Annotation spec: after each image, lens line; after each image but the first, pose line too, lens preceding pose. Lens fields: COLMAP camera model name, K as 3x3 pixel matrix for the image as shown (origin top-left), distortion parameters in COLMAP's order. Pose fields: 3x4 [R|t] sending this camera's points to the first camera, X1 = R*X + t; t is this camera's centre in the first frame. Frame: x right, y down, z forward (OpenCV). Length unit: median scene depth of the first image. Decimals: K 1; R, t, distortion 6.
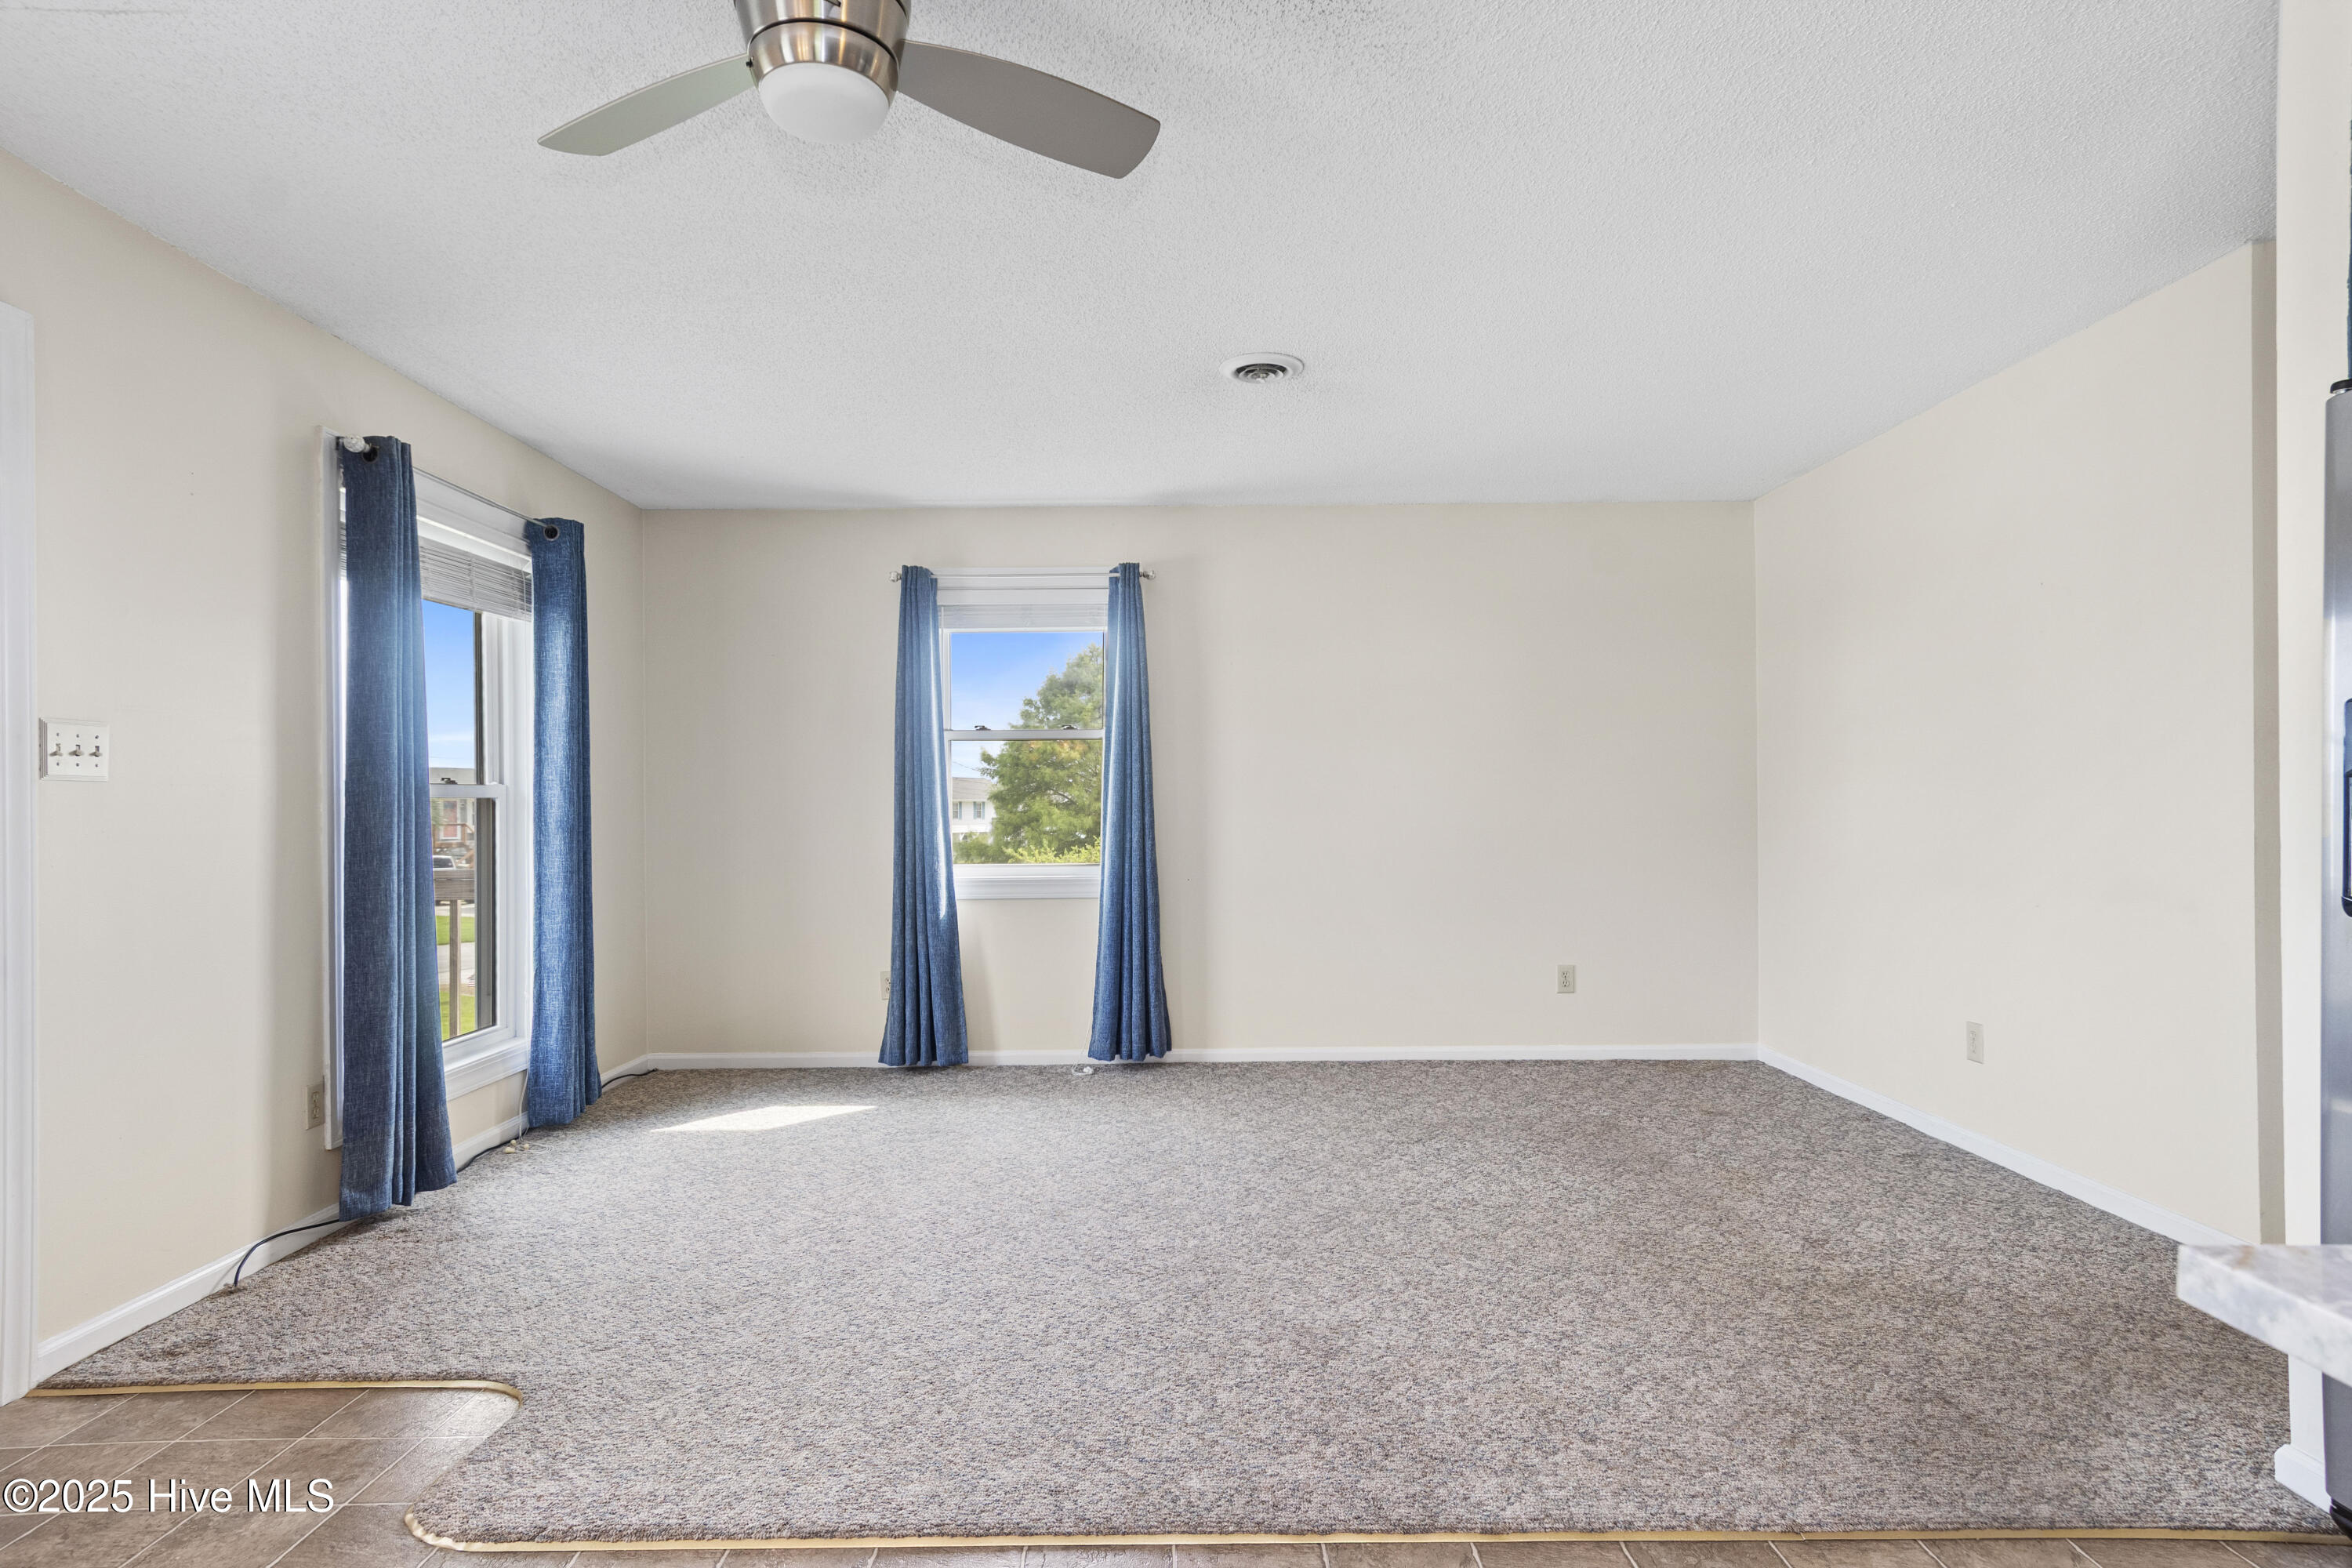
lens RADIAL K [[1254.4, 0, 1186.7], [0, 1254.4, 797.6], [0, 0, 1]] dist [0.008697, -0.004598]
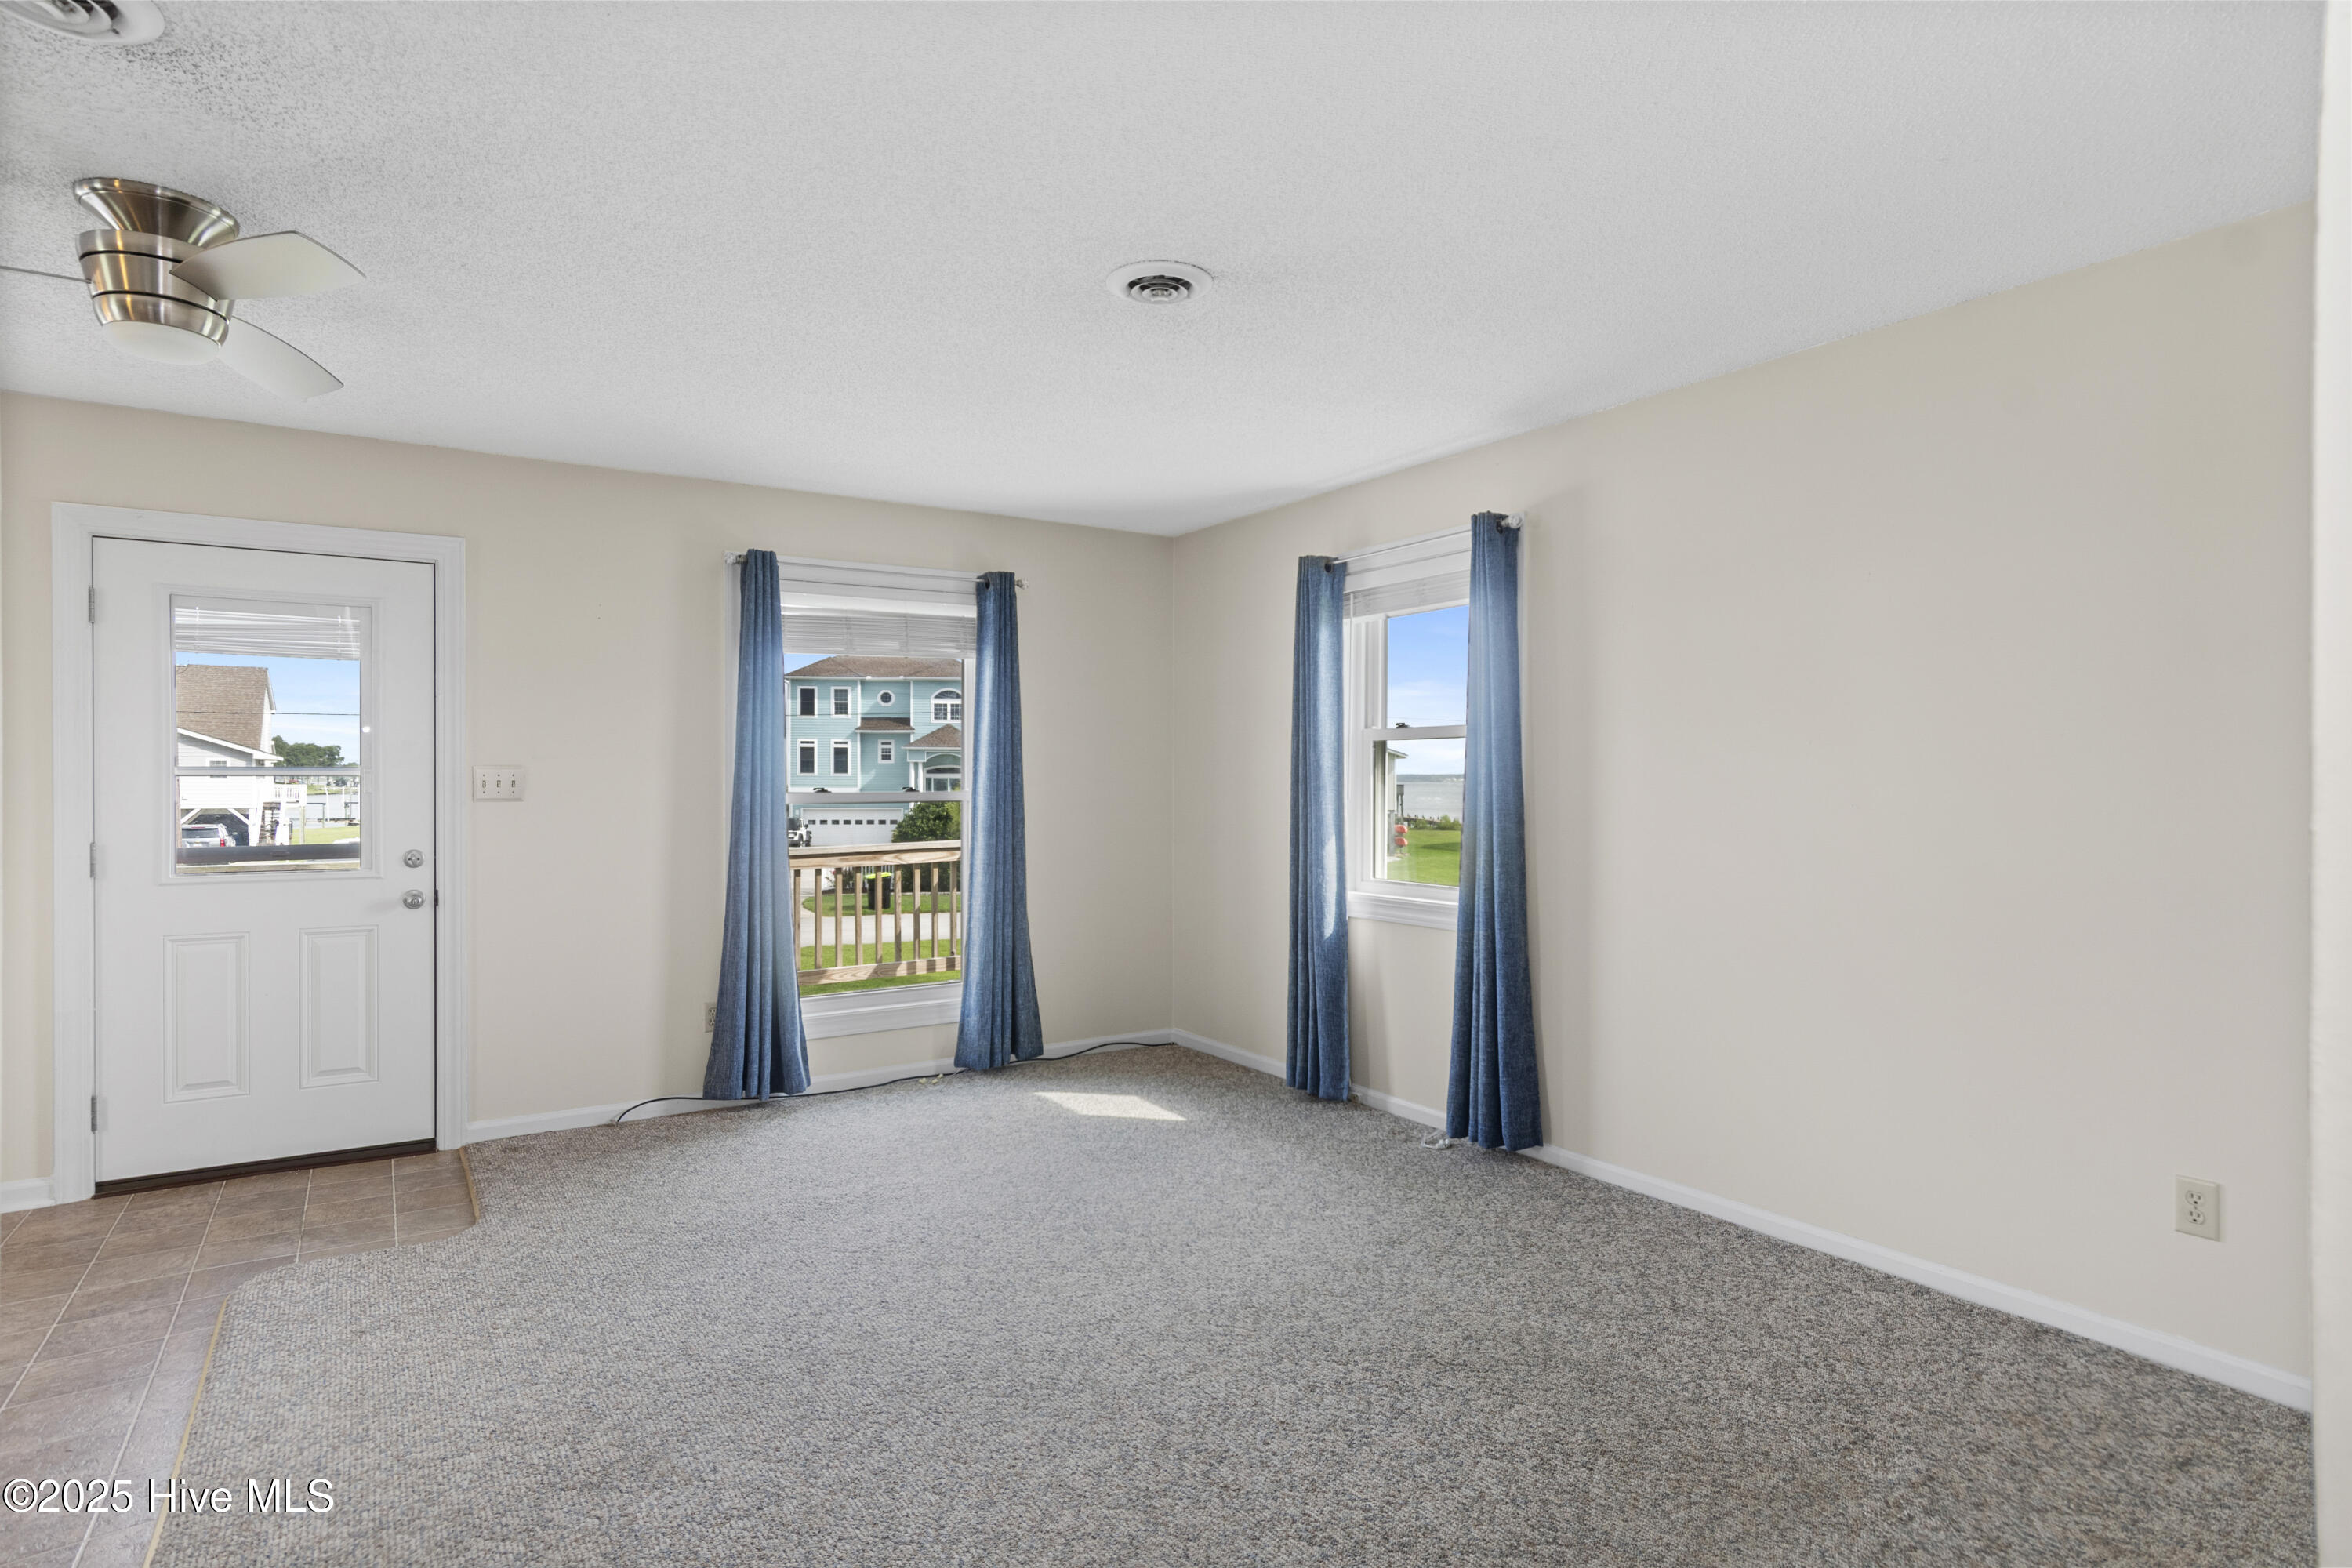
lens RADIAL K [[1254.4, 0, 1188.7], [0, 1254.4, 772.0], [0, 0, 1]] dist [0.008697, -0.004598]
pose [[0.544669, 0.004703, -0.838638, 0.631939], [-0.000298, 0.999985, 0.005414, -0.035354], [0.838651, -0.002699, 0.544663, 0.513394]]
